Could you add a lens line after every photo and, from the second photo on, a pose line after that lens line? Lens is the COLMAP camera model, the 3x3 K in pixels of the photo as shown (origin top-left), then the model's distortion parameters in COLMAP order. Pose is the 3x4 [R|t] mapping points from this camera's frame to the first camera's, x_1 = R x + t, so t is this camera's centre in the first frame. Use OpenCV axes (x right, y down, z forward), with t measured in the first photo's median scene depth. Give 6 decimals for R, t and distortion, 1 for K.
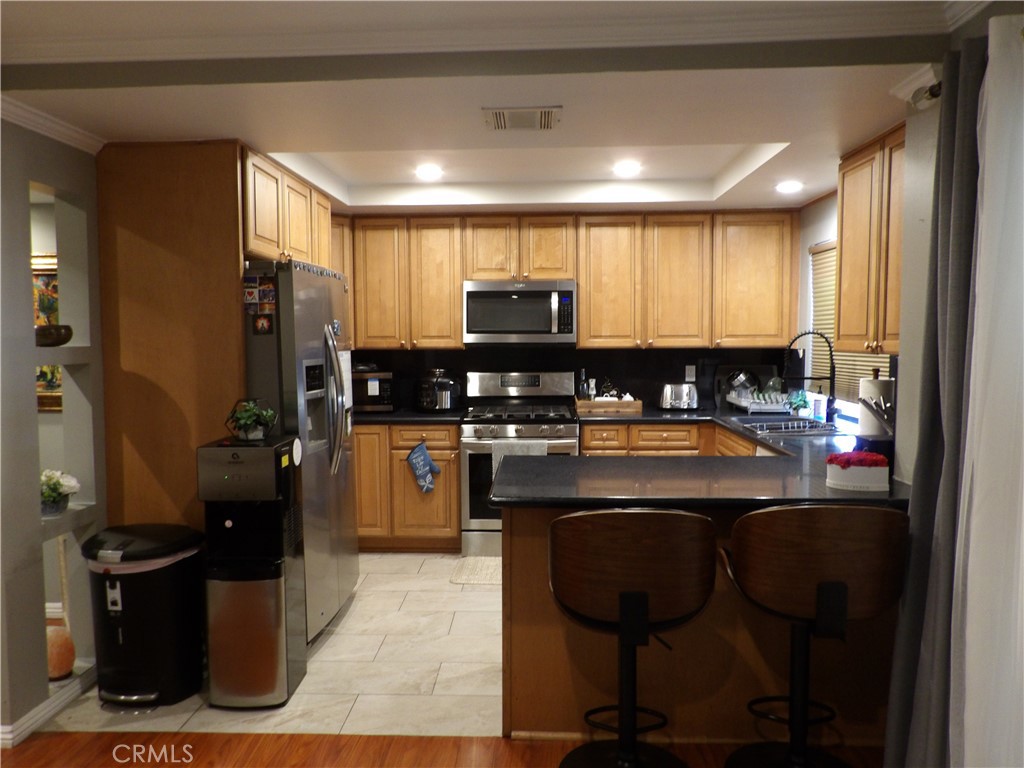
lens RADIAL K [[739.7, 0, 512.0], [0, 739.7, 384.0], [0, 0, 1]] dist [-0.002243, 0.007704]
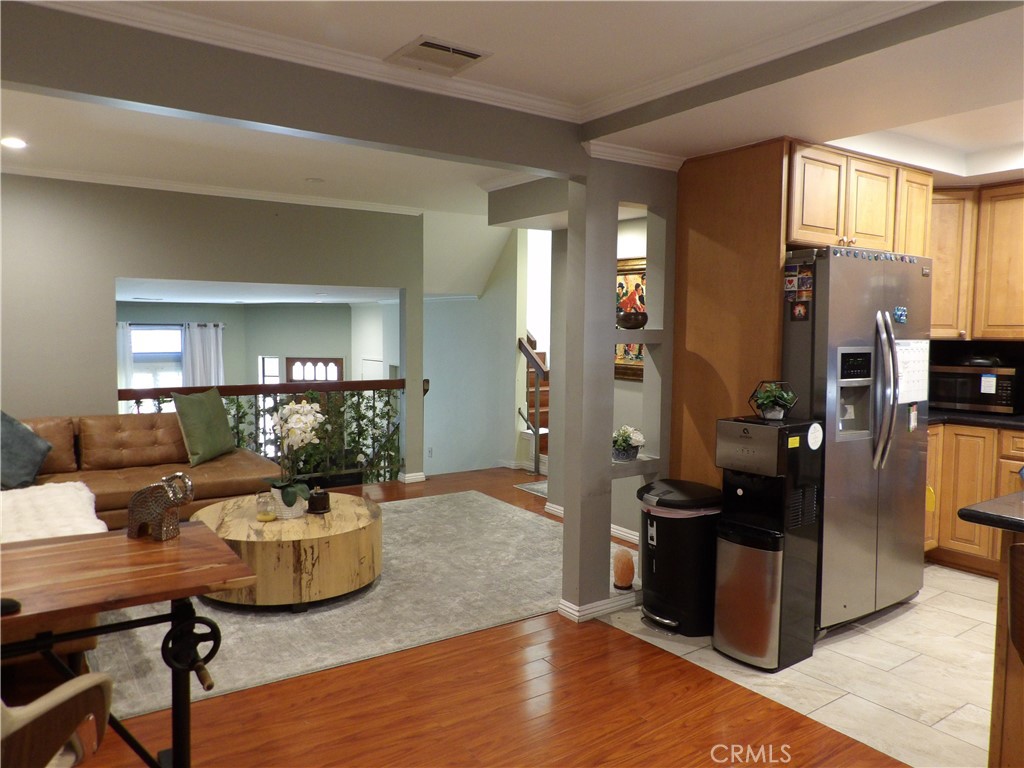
lens RADIAL K [[750.6, 0, 512.0], [0, 750.6, 384.0], [0, 0, 1]] dist [0.001757, 0.007776]
pose [[0.618736, 0.070565, -0.782424, 0.258154], [-0.060337, 0.997284, 0.042229, 0.001322], [0.783279, 0.021081, 0.621313, 0.032863]]
